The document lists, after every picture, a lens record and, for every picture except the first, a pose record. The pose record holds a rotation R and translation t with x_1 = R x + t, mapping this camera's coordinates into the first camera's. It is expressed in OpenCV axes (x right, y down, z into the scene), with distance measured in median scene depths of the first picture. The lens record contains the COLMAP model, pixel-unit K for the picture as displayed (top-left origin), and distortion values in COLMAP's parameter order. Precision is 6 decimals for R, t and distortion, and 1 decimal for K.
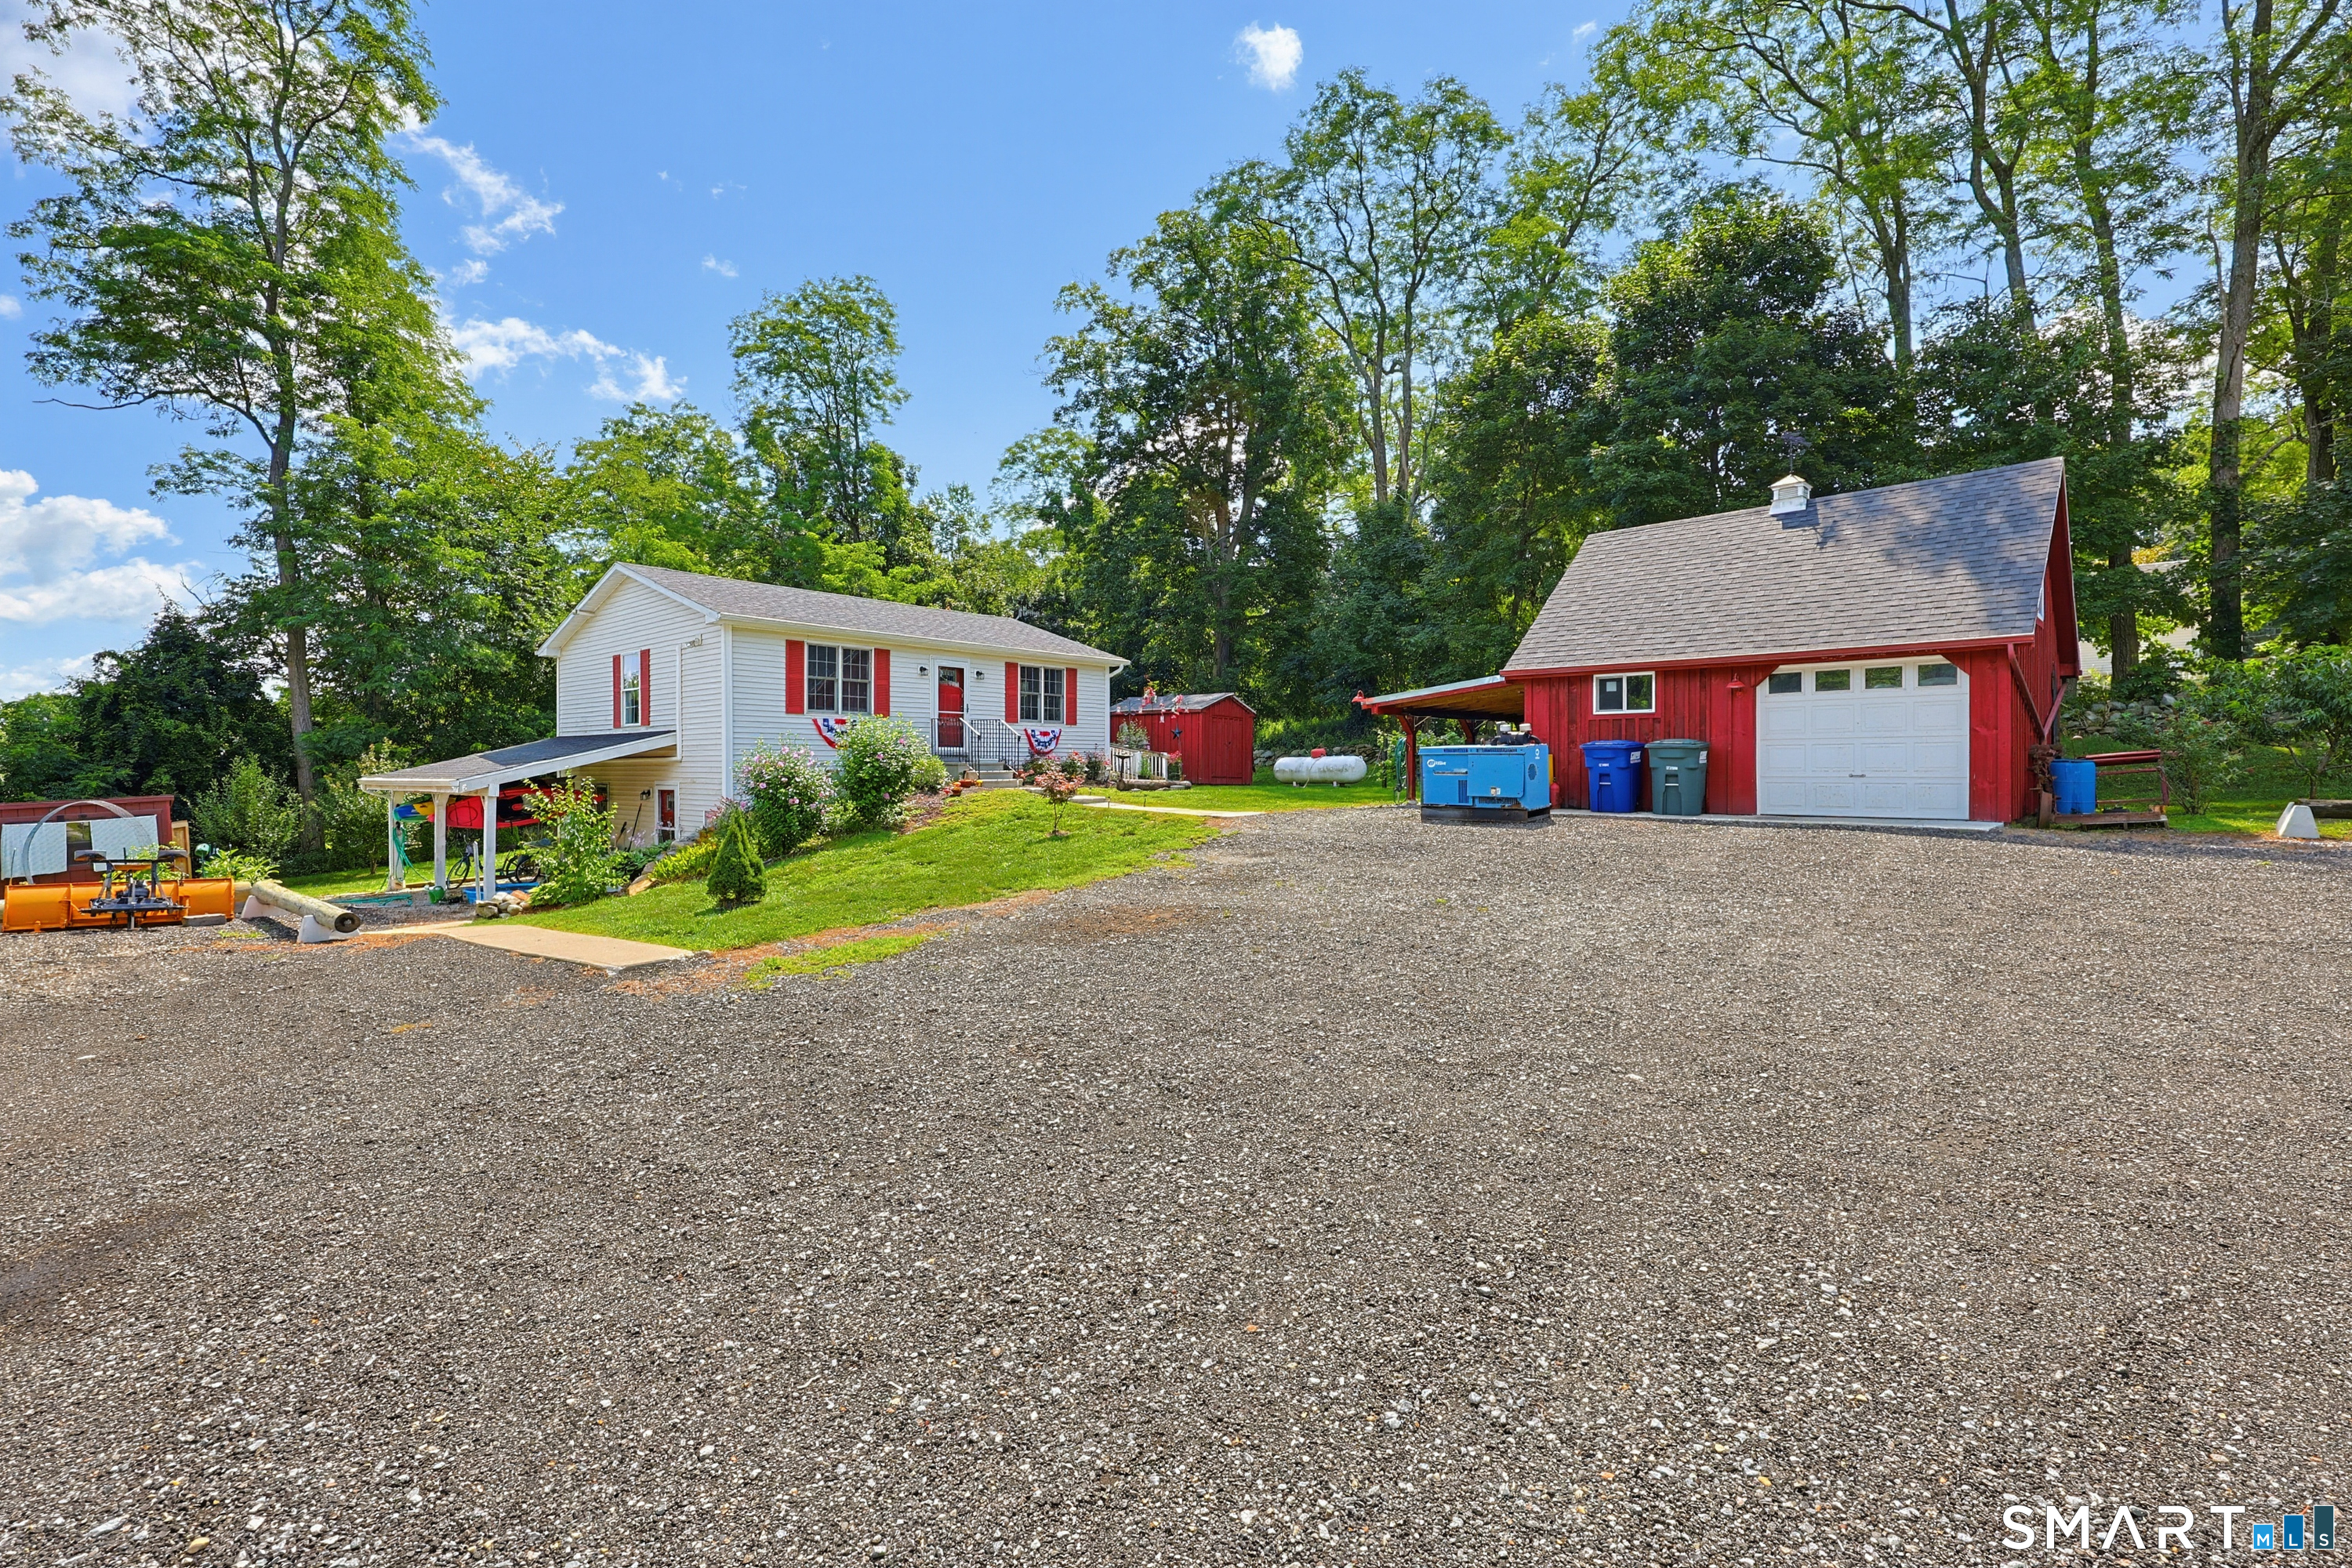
lens RADIAL K [[1011.3, 0, 1170.2], [0, 1011.3, 768.7], [0, 0, 1]] dist [0.004771, -0.002507]
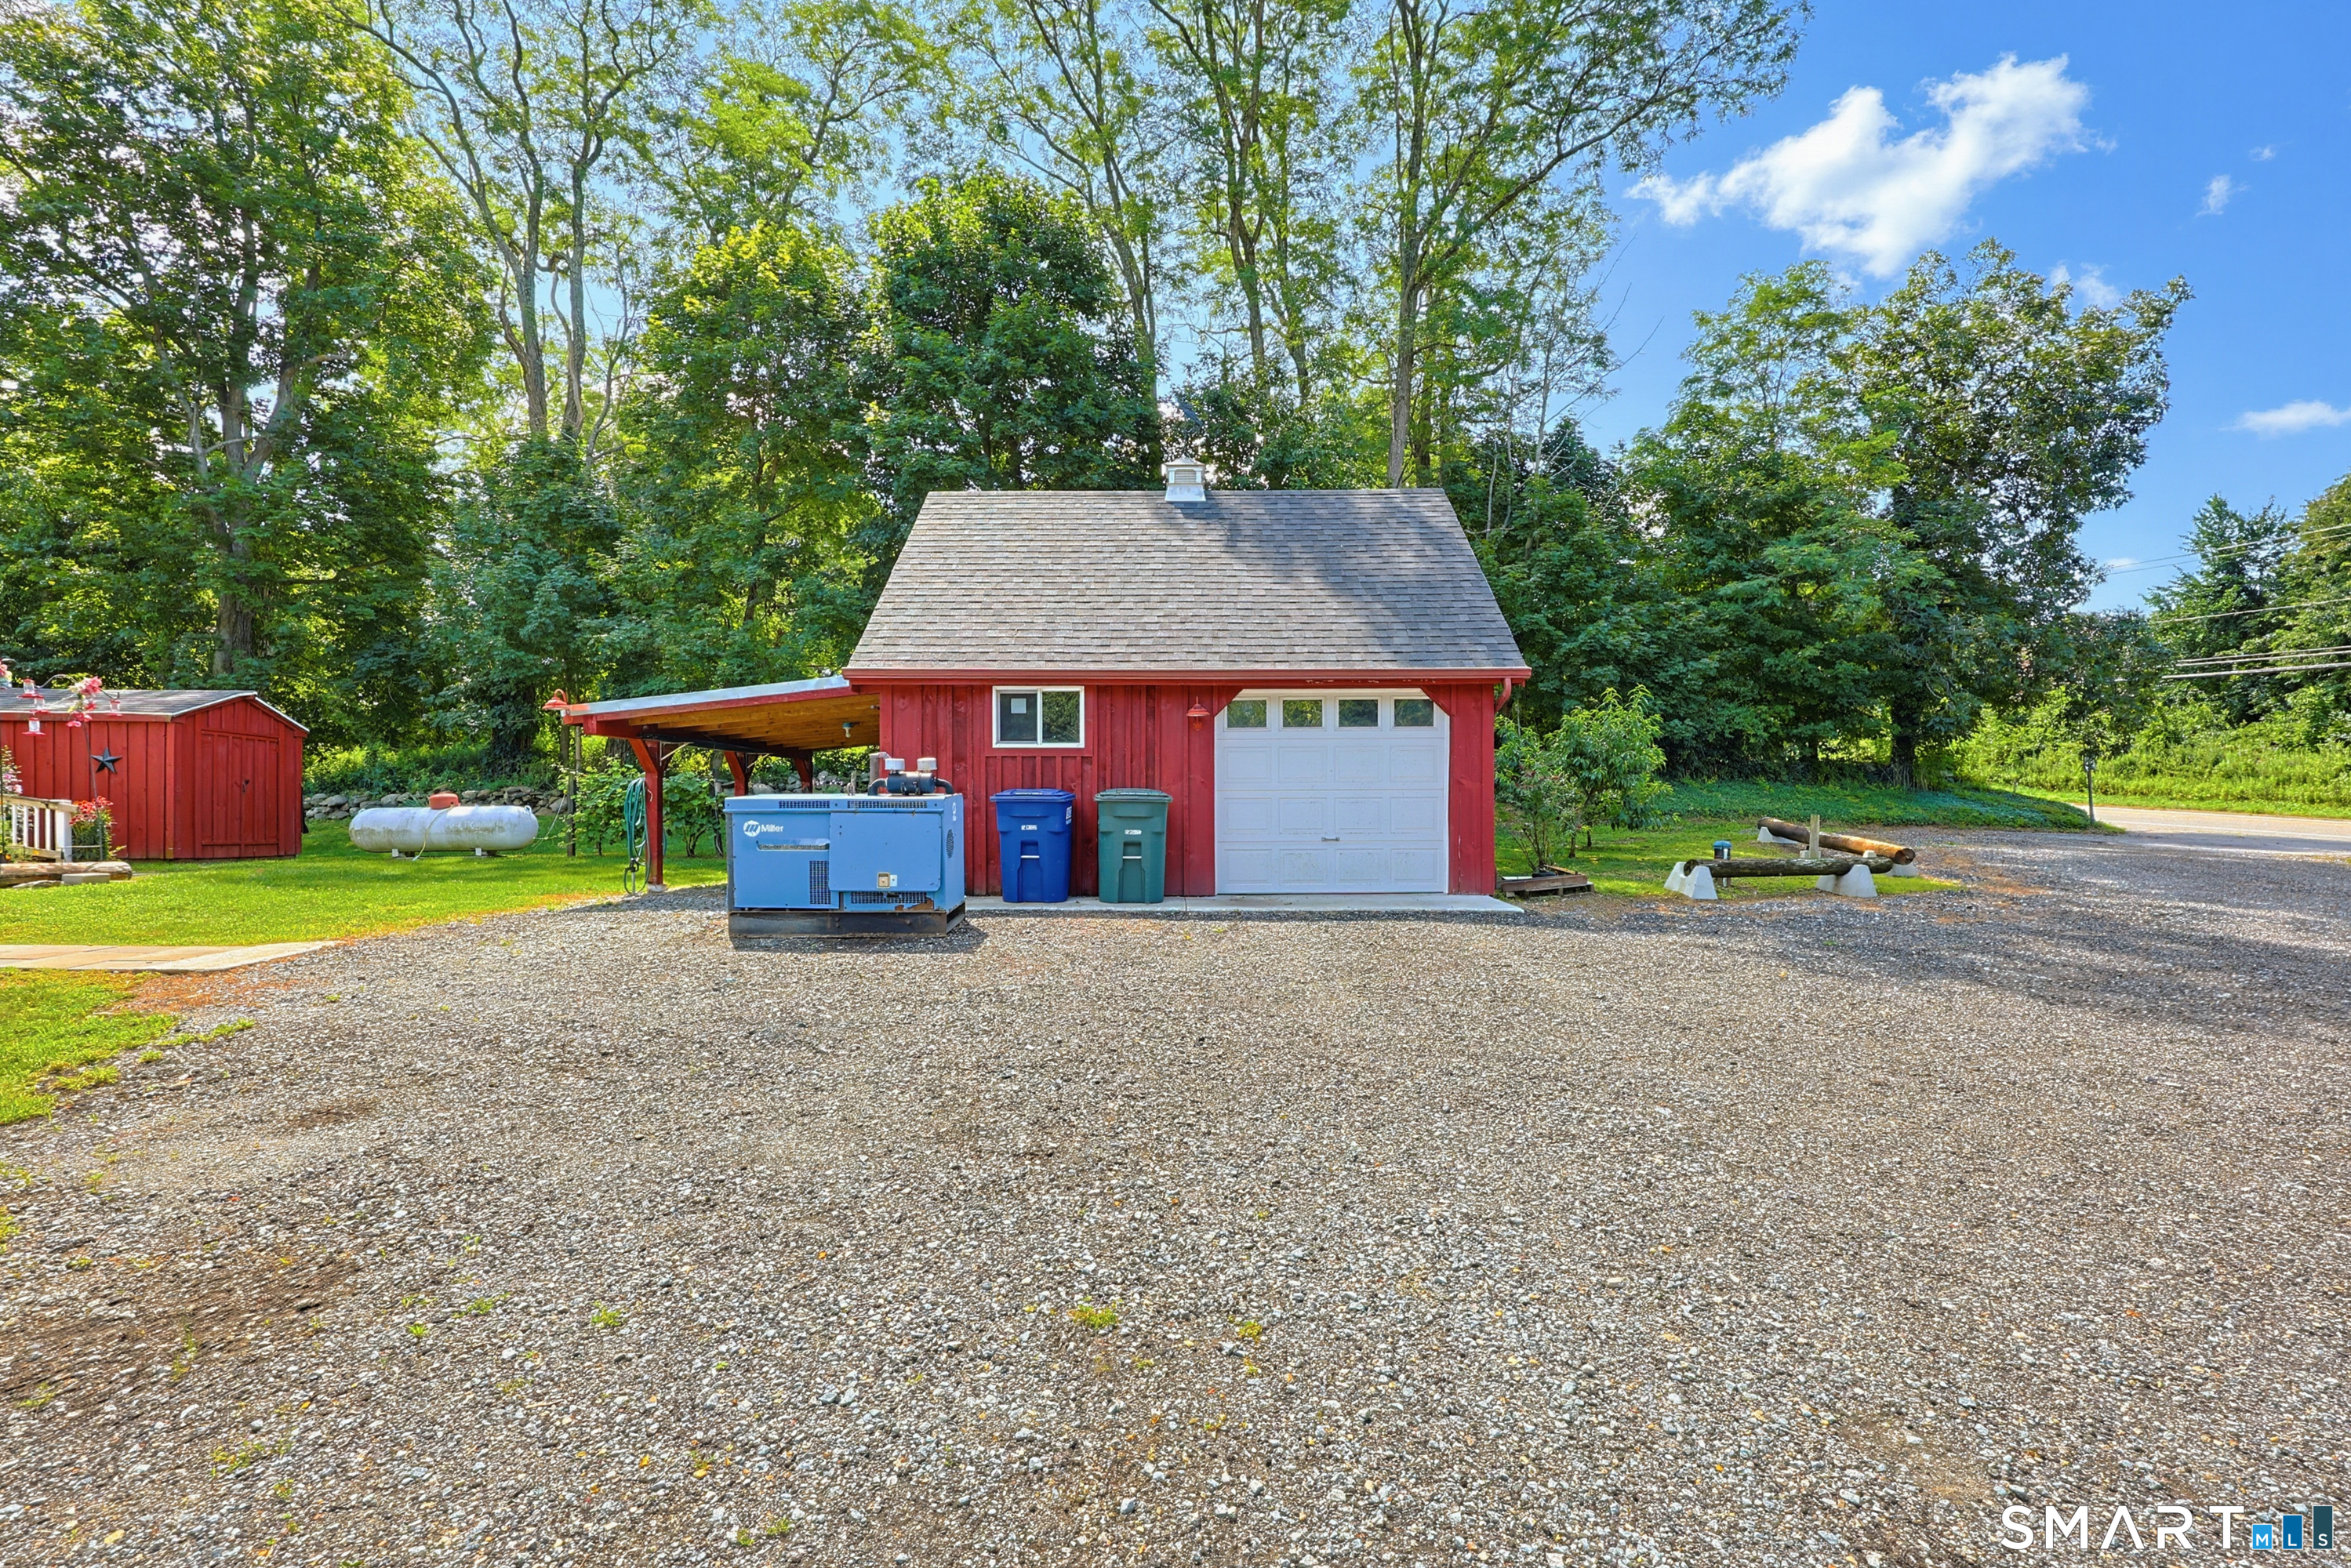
lens RADIAL K [[1010.7, 0, 1167.1], [0, 1010.7, 817.8], [0, 0, 1]] dist [0.004771, -0.002507]
pose [[0.706952, -0.008389, 0.707211, 0.025273], [0.005028, 0.999964, 0.006835, -0.007901], [-0.707243, -0.001276, 0.706969, 0.283577]]
